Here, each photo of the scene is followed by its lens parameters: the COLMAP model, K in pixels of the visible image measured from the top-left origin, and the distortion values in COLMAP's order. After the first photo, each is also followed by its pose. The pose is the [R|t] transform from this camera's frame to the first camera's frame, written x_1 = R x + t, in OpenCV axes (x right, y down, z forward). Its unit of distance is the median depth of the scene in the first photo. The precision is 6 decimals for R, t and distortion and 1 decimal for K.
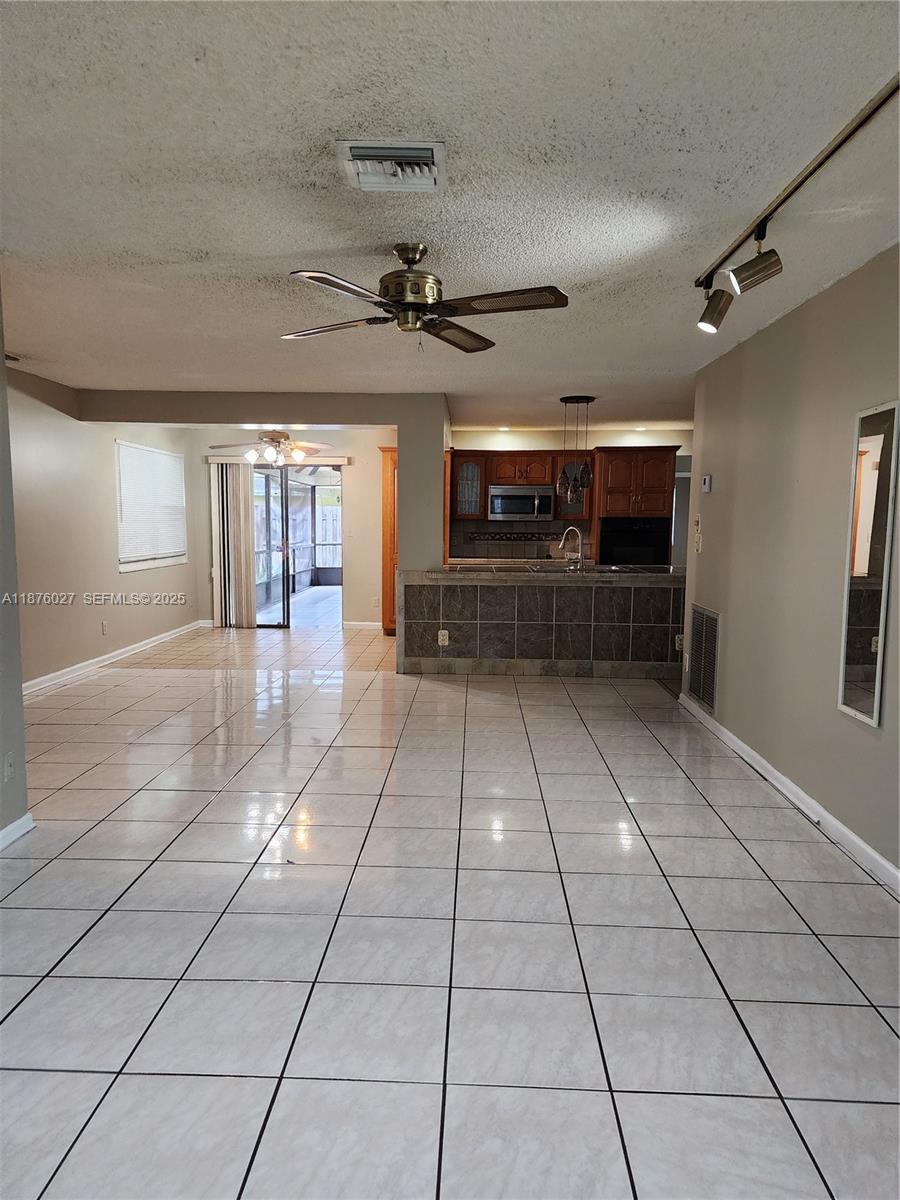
lens RADIAL K [[815.3, 0, 448.9], [0, 815.3, 602.4], [0, 0, 1]] dist [0.038299, -0.022006]
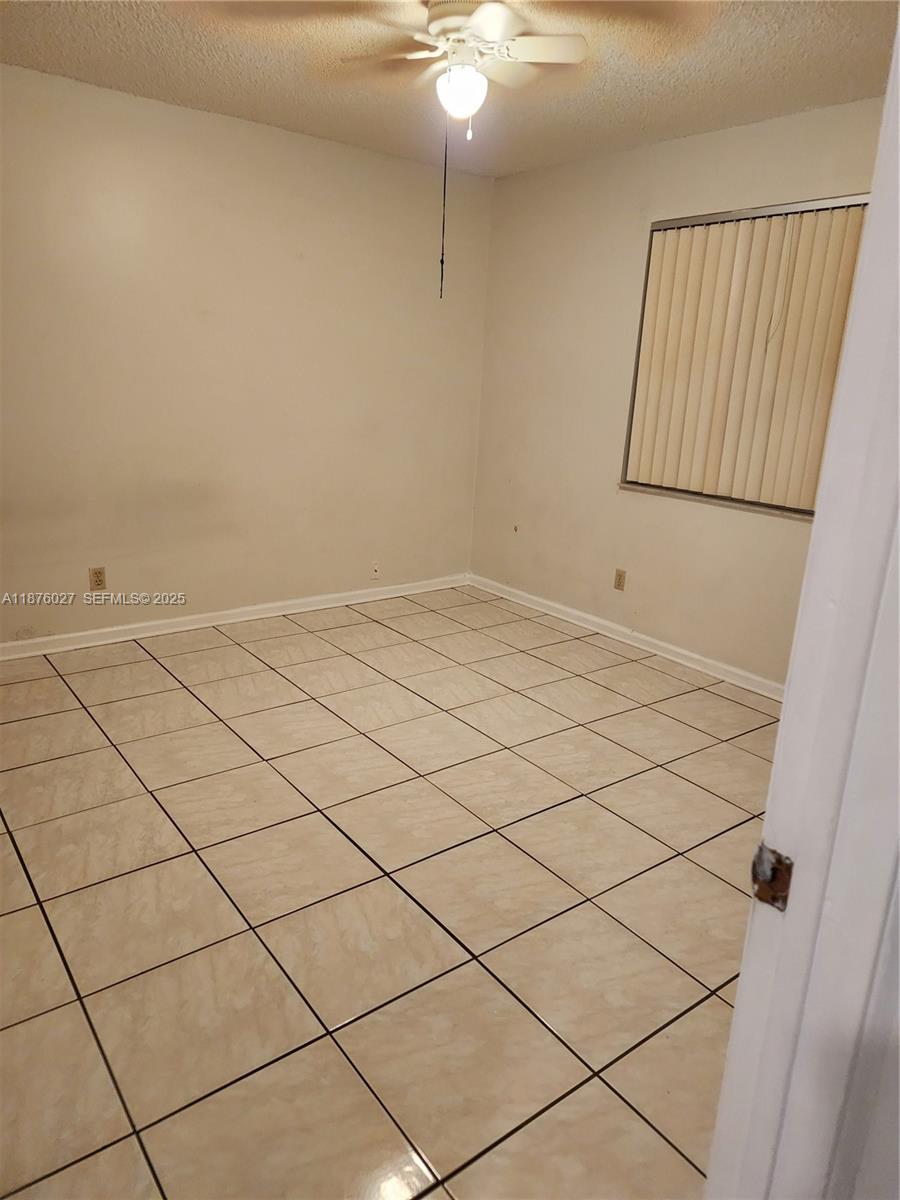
lens RADIAL K [[815.3, 0, 449.0], [0, 815.3, 595.9], [0, 0, 1]] dist [0.038299, -0.022006]
pose [[0.771420, -0.130135, 0.622877, 0.007873], [0.004136, 0.979869, 0.199598, -0.027954], [-0.636313, -0.151398, 0.756429, 0.248977]]
